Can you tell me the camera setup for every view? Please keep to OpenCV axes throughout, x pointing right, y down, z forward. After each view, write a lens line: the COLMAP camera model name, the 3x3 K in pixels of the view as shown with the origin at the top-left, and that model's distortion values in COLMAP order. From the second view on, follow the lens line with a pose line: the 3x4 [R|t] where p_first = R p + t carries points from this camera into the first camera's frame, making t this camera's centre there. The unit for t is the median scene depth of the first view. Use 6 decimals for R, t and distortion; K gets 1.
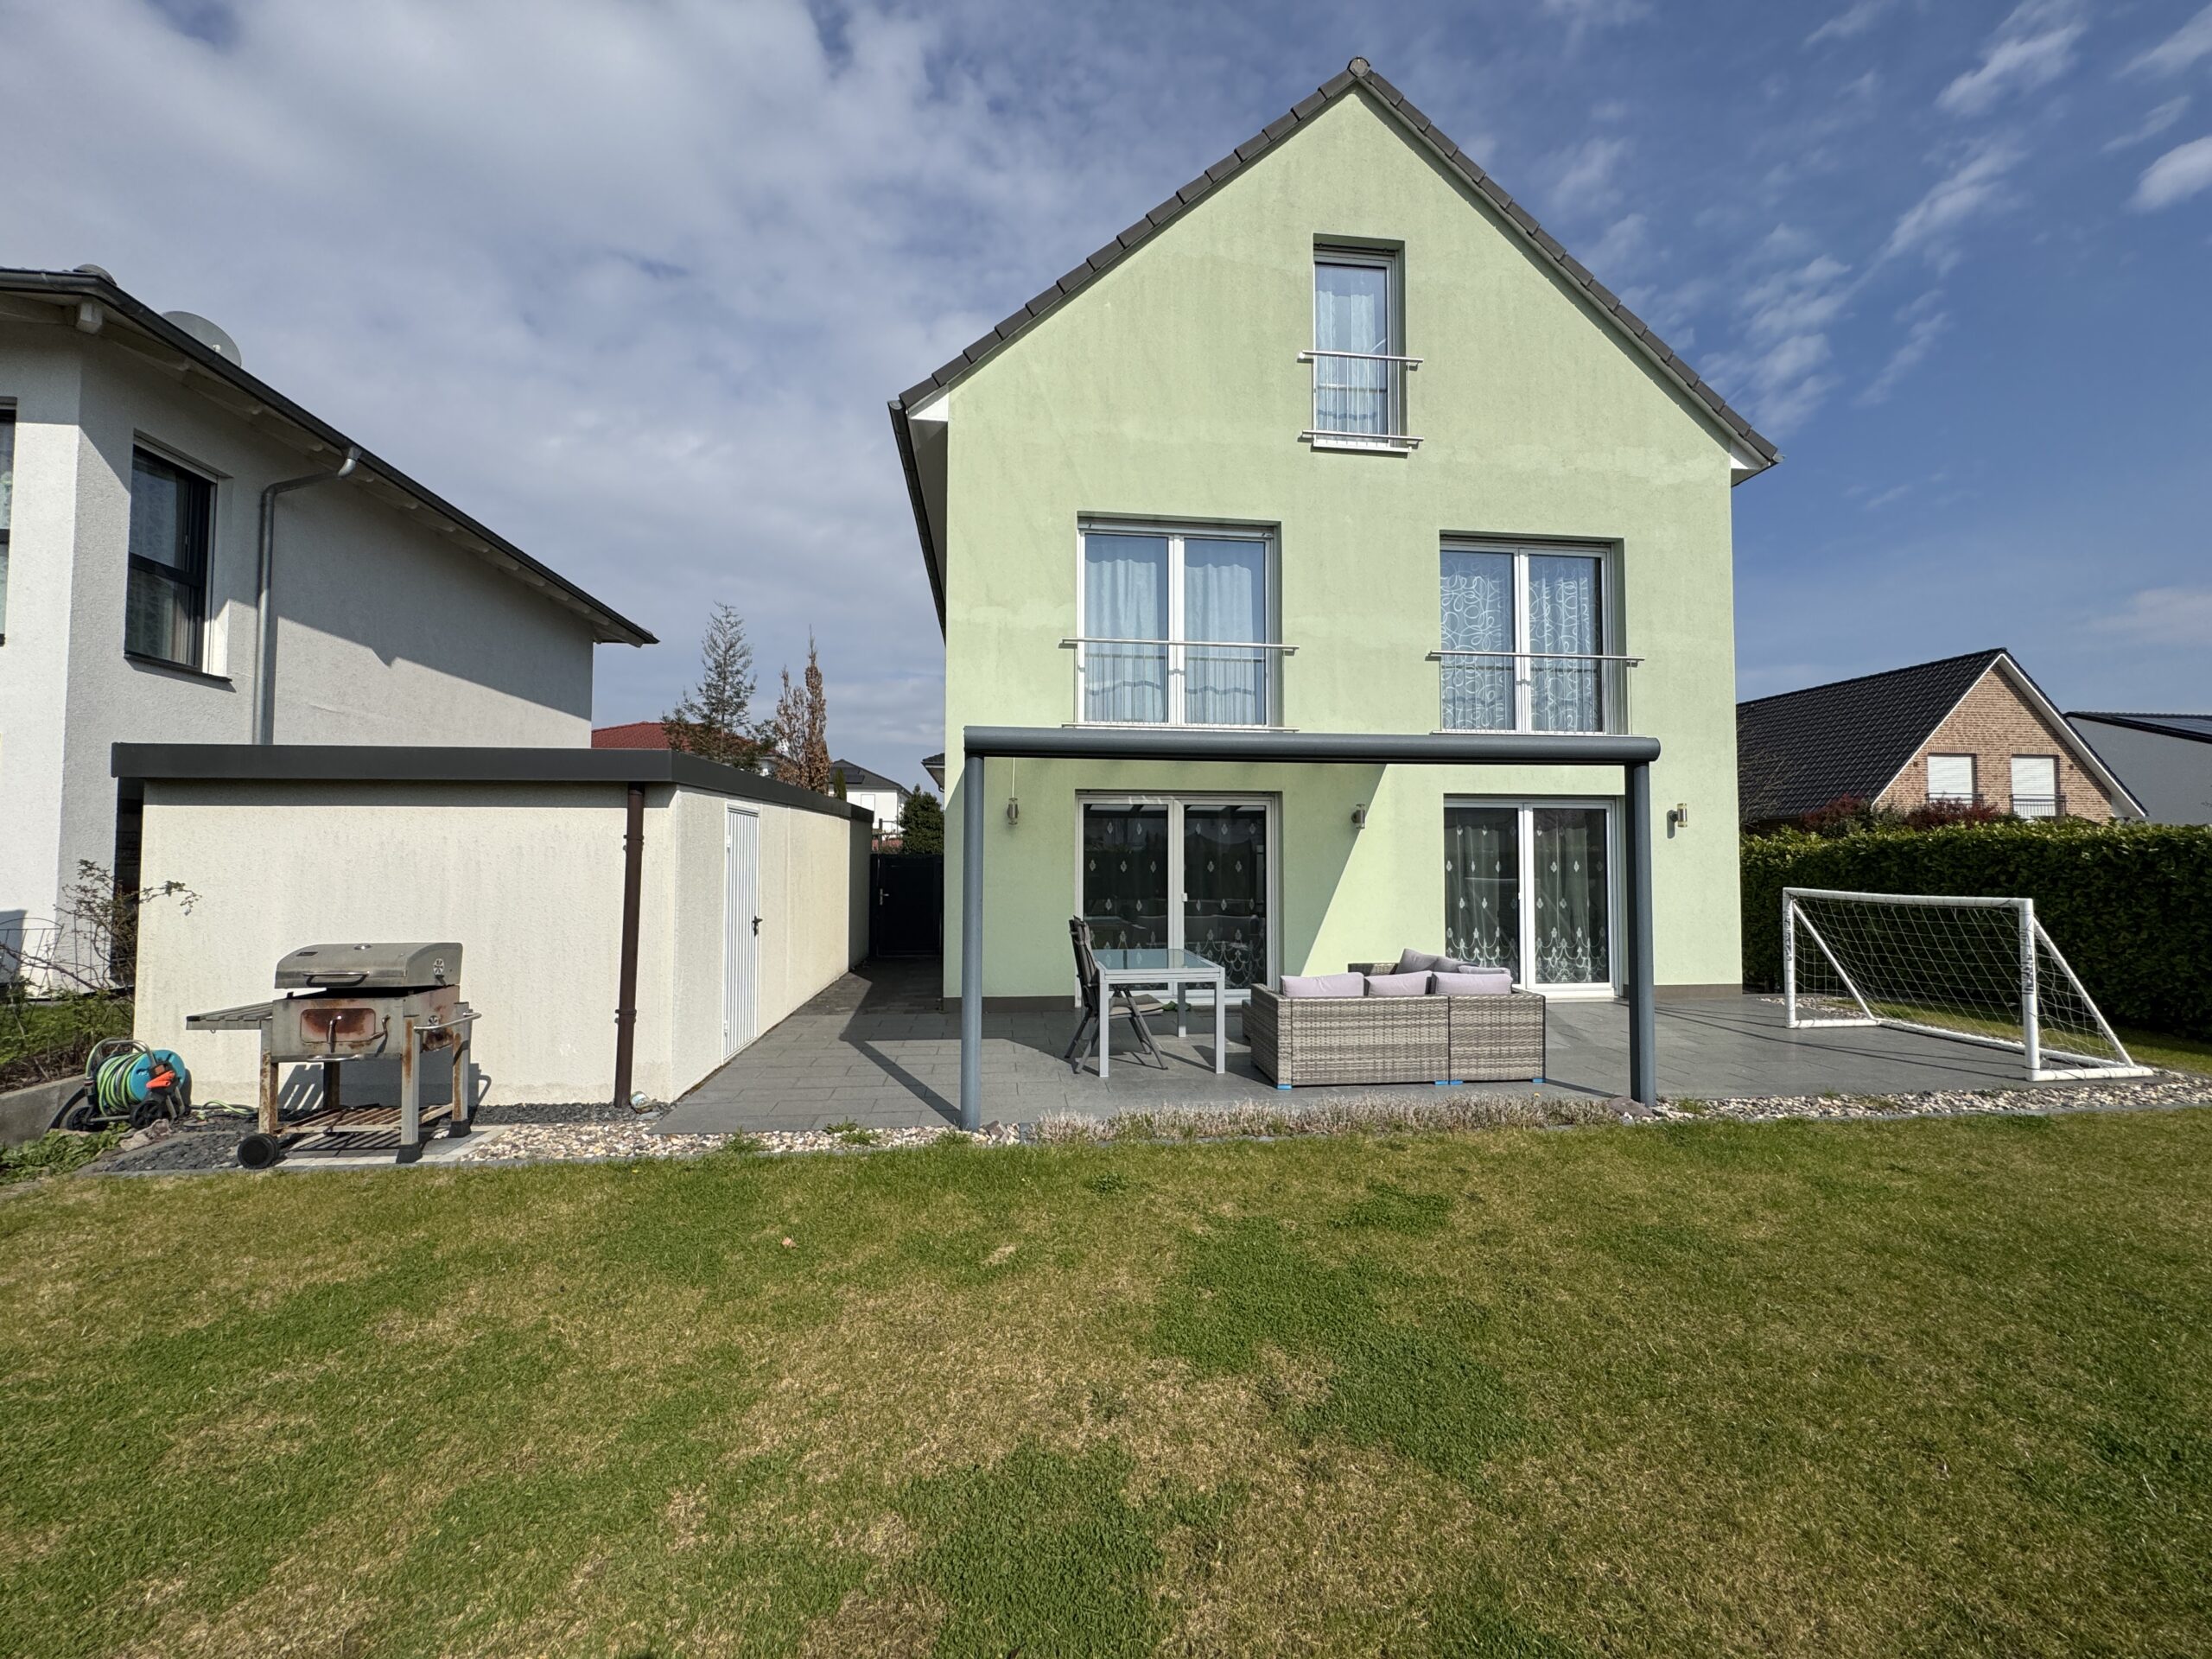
lens RADIAL K [[882.1, 0, 1103.5], [0, 882.1, 830.3], [0, 0, 1]] dist [-0.002775, 0.000461]
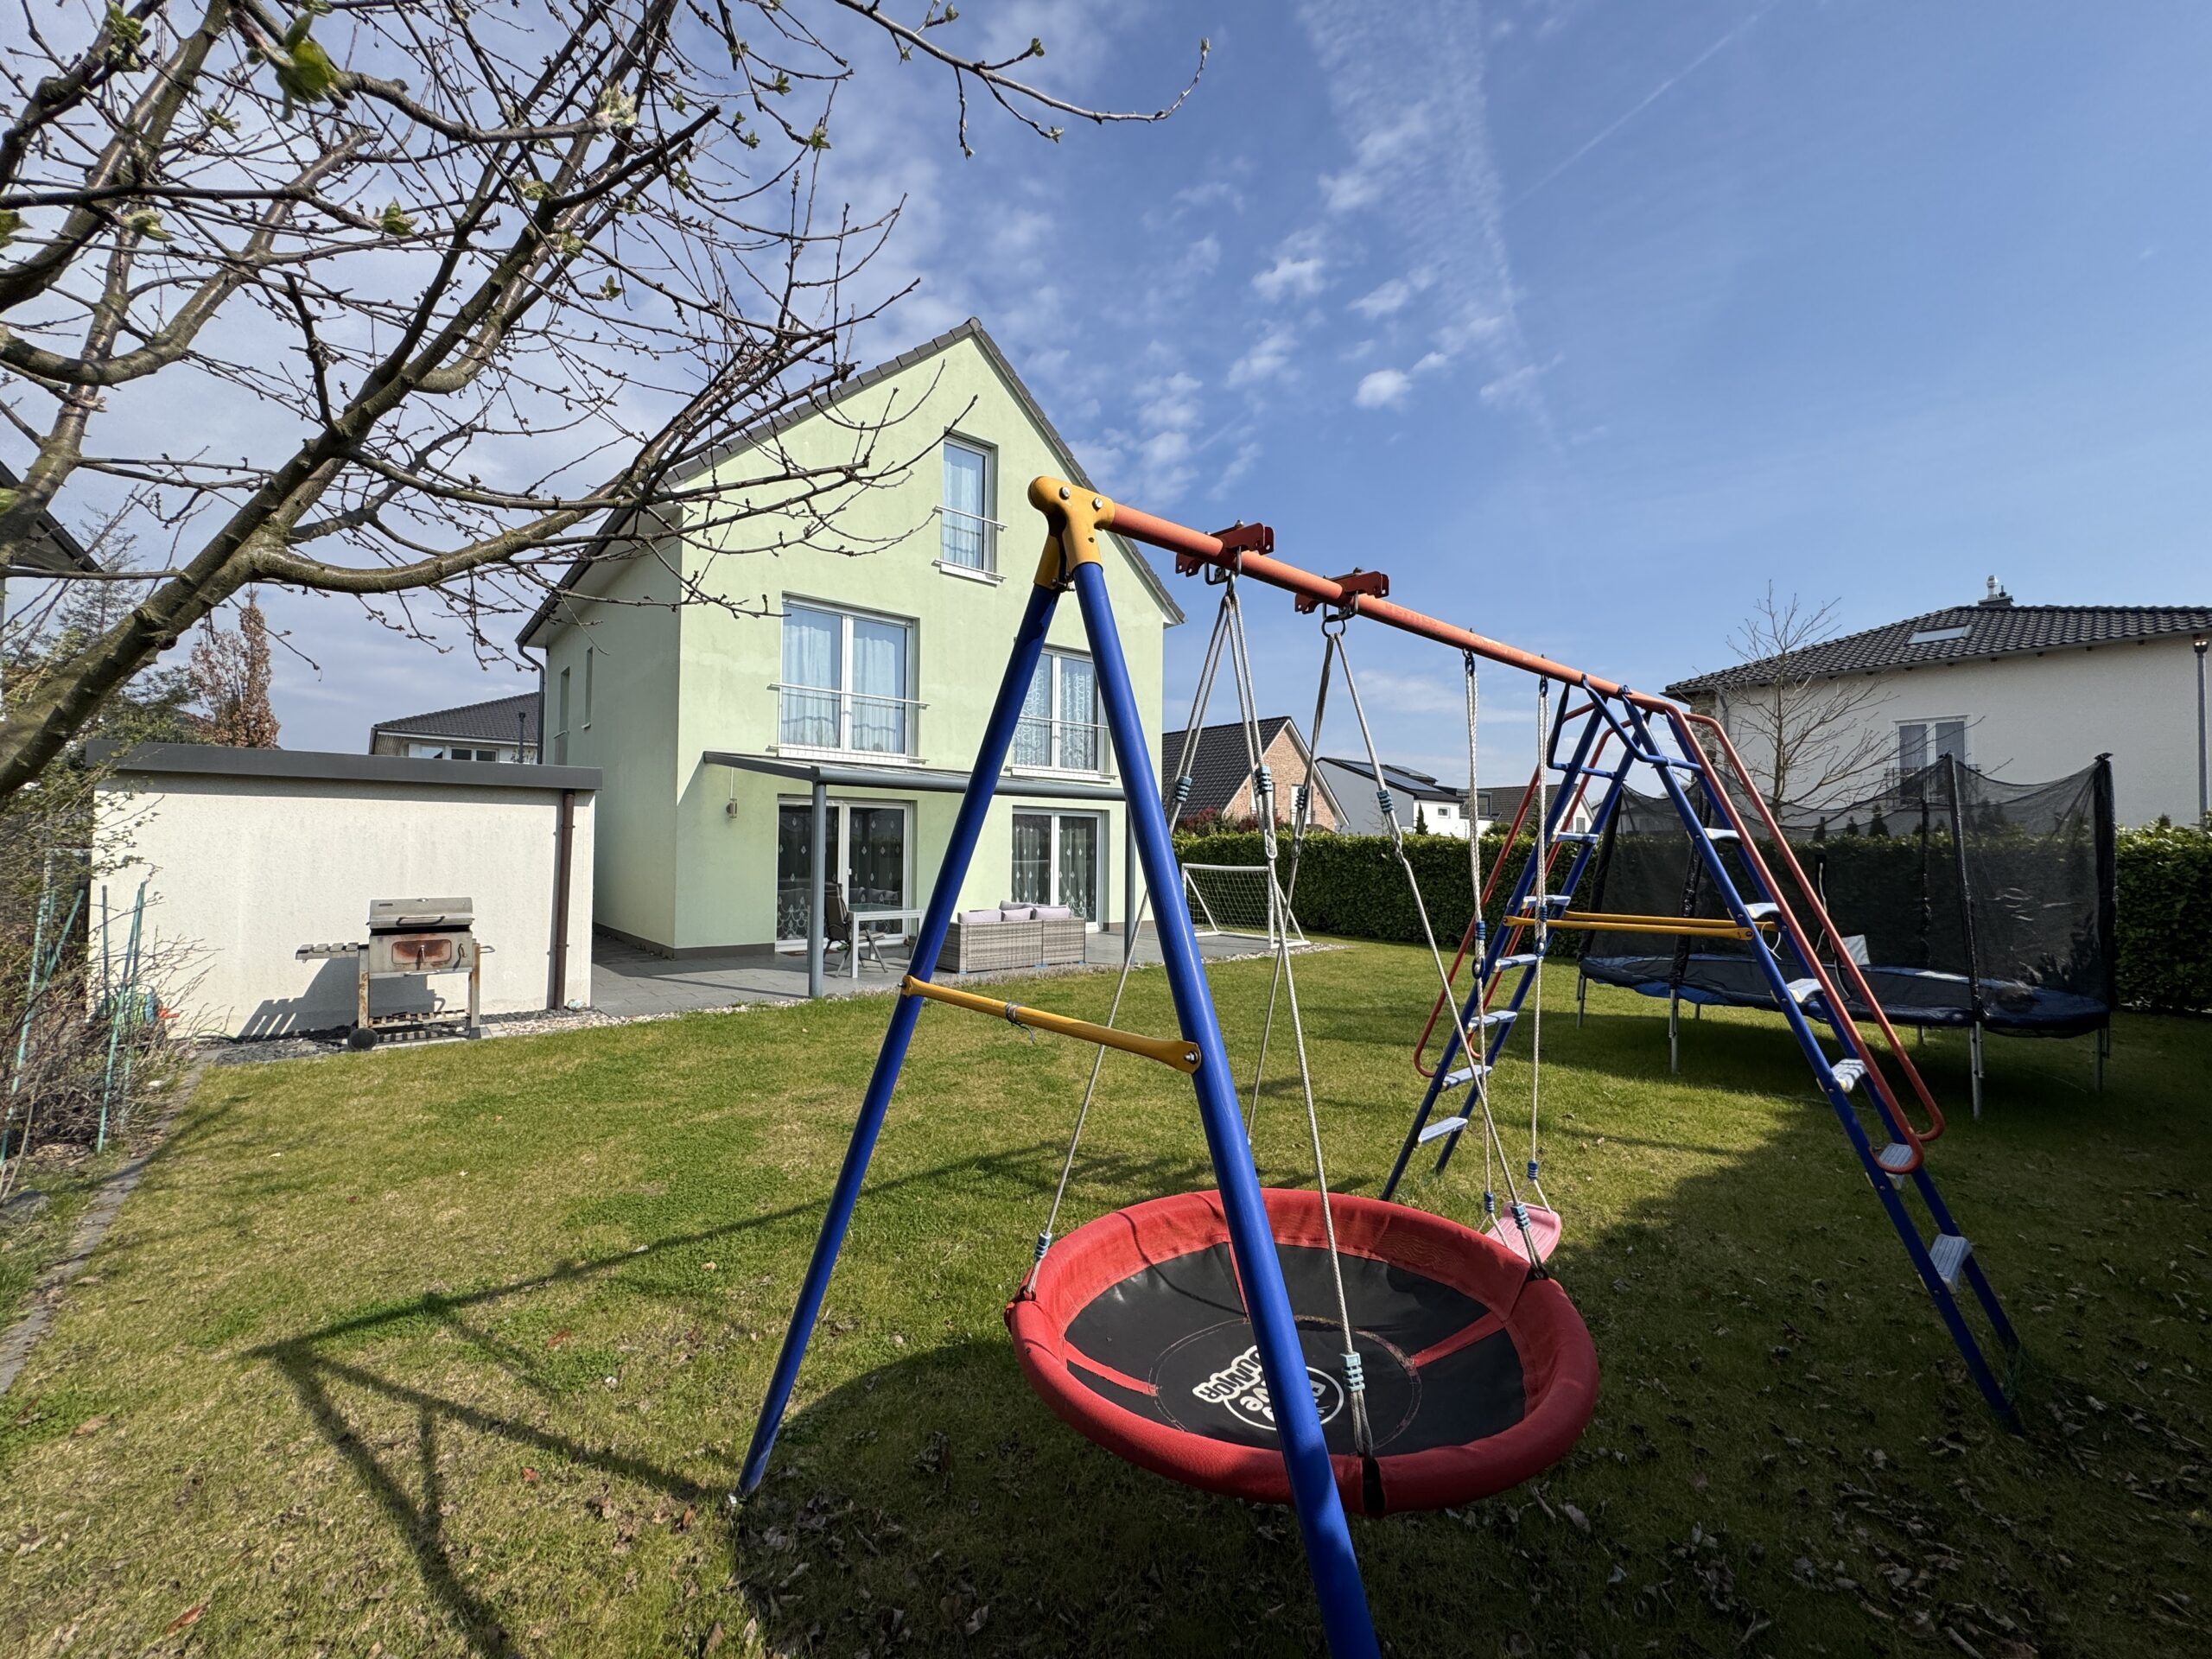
lens RADIAL K [[882.1, 0, 1107.7], [0, 882.1, 826.3], [0, 0, 1]] dist [-0.002775, 0.000461]
pose [[0.833082, 0.021889, 0.552716, -0.342375], [-0.026966, 0.999636, 0.001056, -0.010433], [-0.552492, -0.015784, 0.833369, -0.407911]]
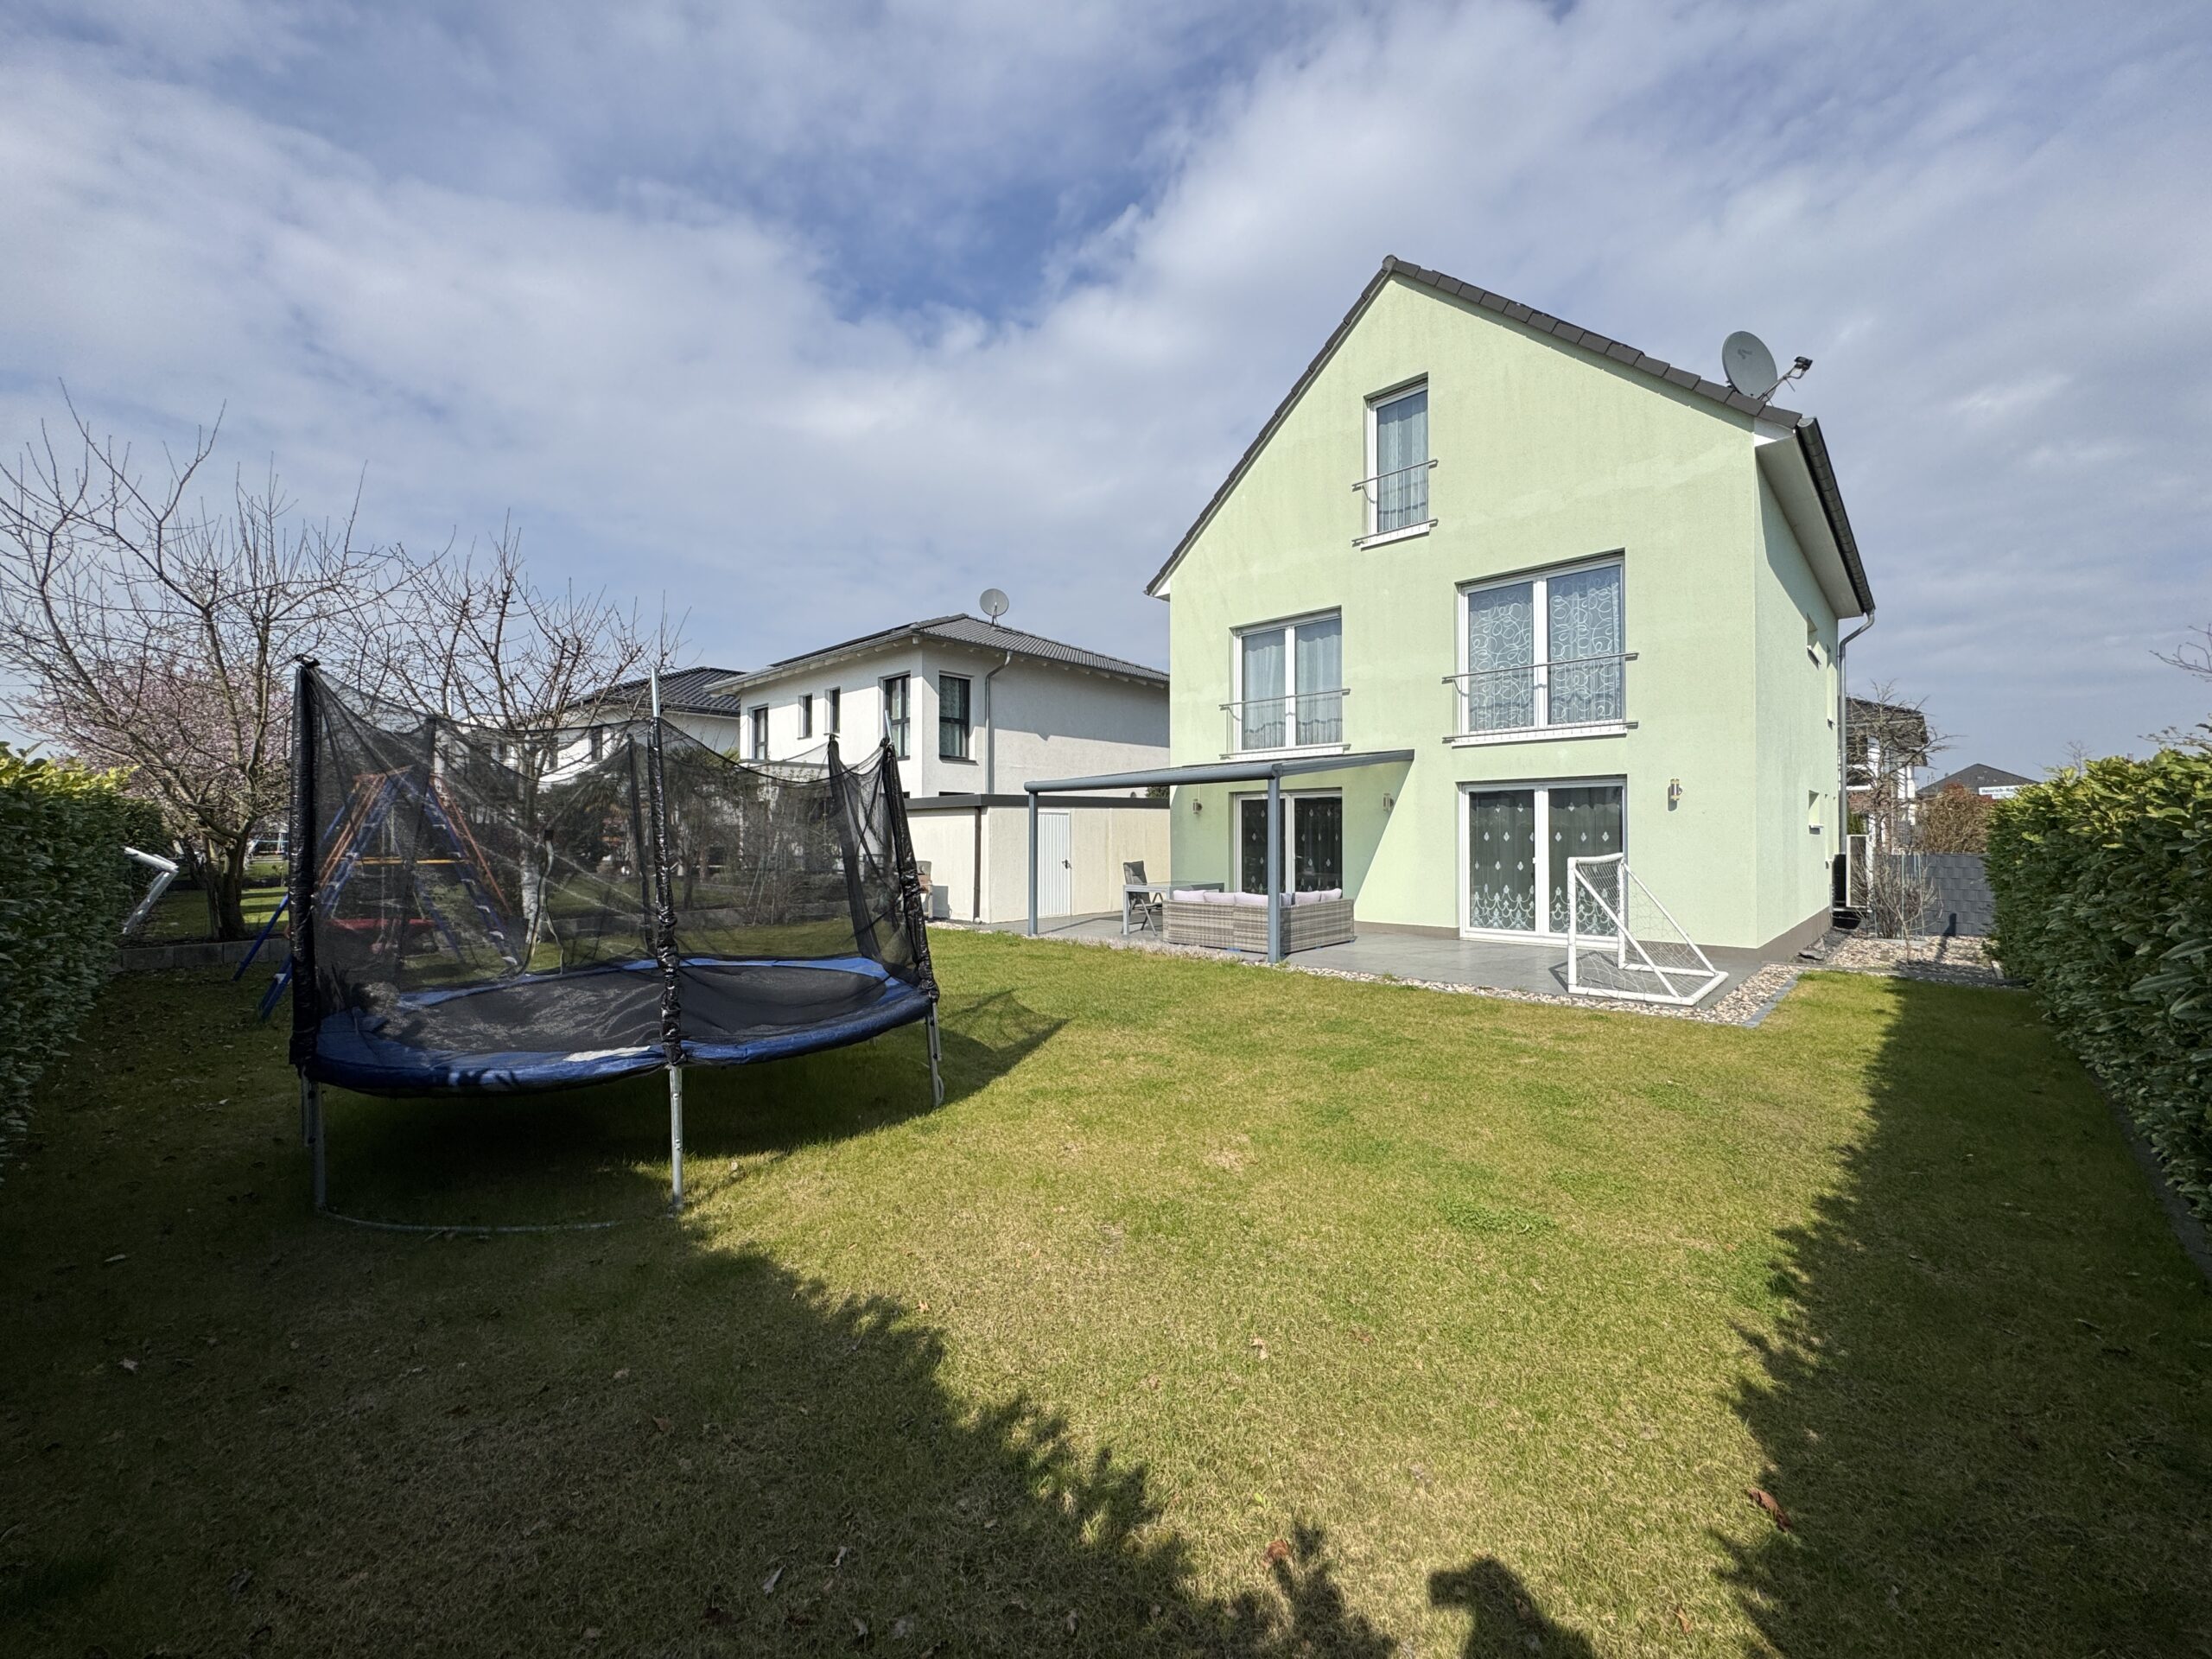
lens RADIAL K [[882.1, 0, 1110.7], [0, 882.1, 828.5], [0, 0, 1]] dist [-0.002775, 0.000461]
pose [[0.634153, -0.008361, -0.773162, 1.092979], [0.029665, 0.999468, 0.013524, -0.004631], [0.772638, -0.031512, 0.634064, -0.255685]]
